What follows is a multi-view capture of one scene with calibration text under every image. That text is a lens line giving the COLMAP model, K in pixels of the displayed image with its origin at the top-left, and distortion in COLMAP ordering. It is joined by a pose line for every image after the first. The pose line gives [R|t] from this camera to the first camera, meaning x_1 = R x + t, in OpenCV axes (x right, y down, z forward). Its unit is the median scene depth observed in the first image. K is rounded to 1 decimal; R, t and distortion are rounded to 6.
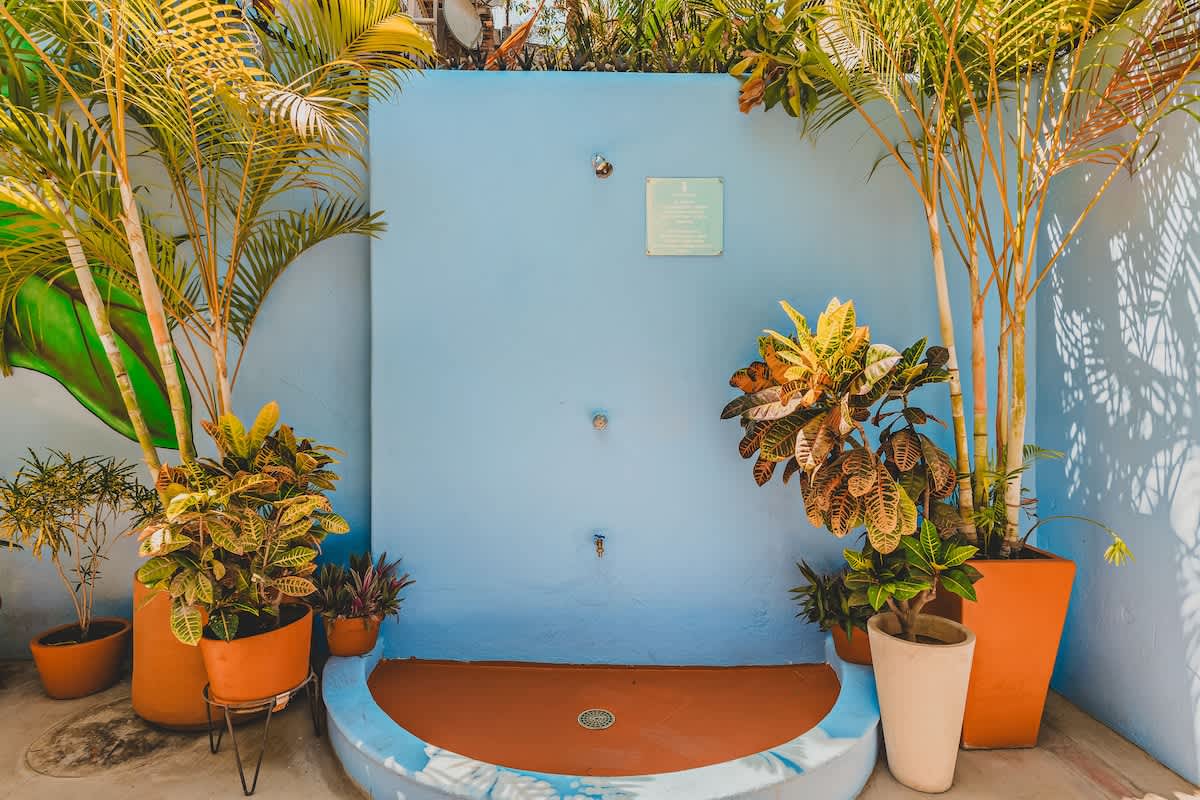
lens RADIAL K [[617.9, 0, 607.8], [0, 617.9, 377.6], [0, 0, 1]] dist [-0.002546, 0.000024]
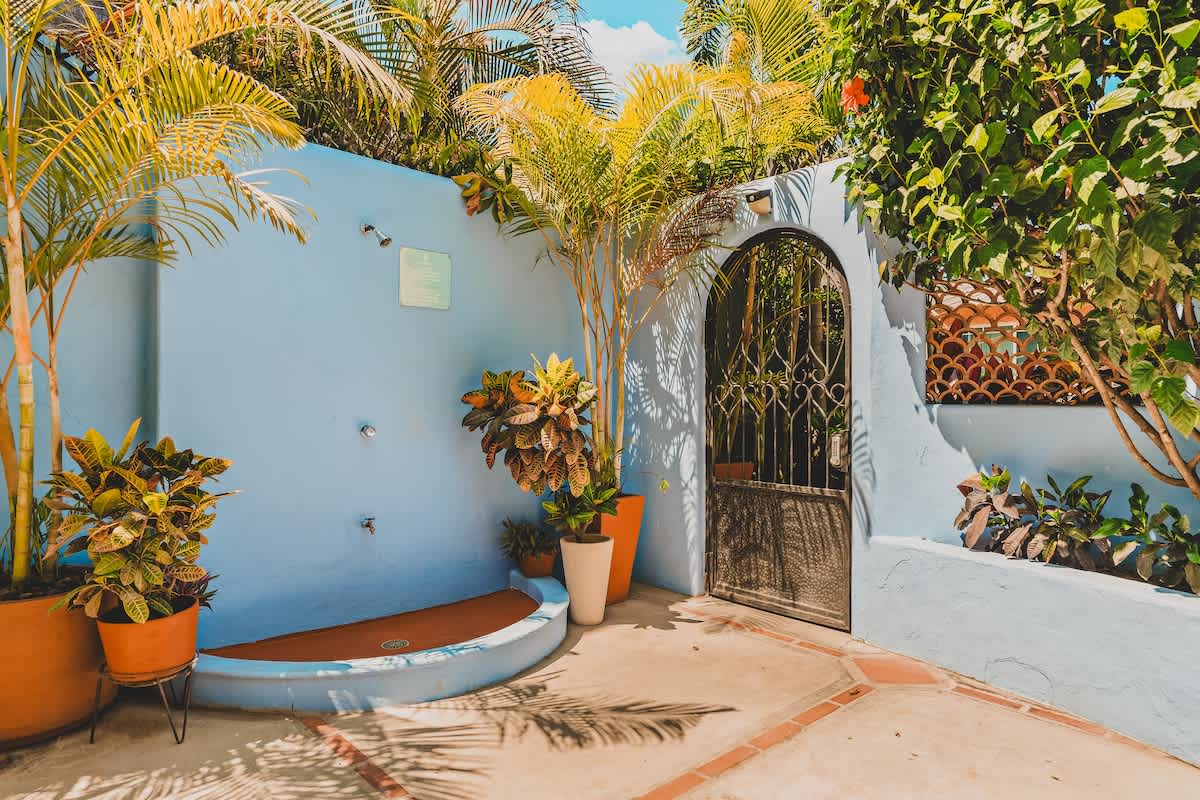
lens RADIAL K [[617.9, 0, 607.8], [0, 617.9, 377.6], [0, 0, 1]] dist [-0.002546, 0.000024]
pose [[0.751808, 0.026700, 0.658841, -0.544334], [-0.011200, 0.999553, -0.027726, -0.011197], [-0.659287, 0.013465, 0.751771, -0.335311]]
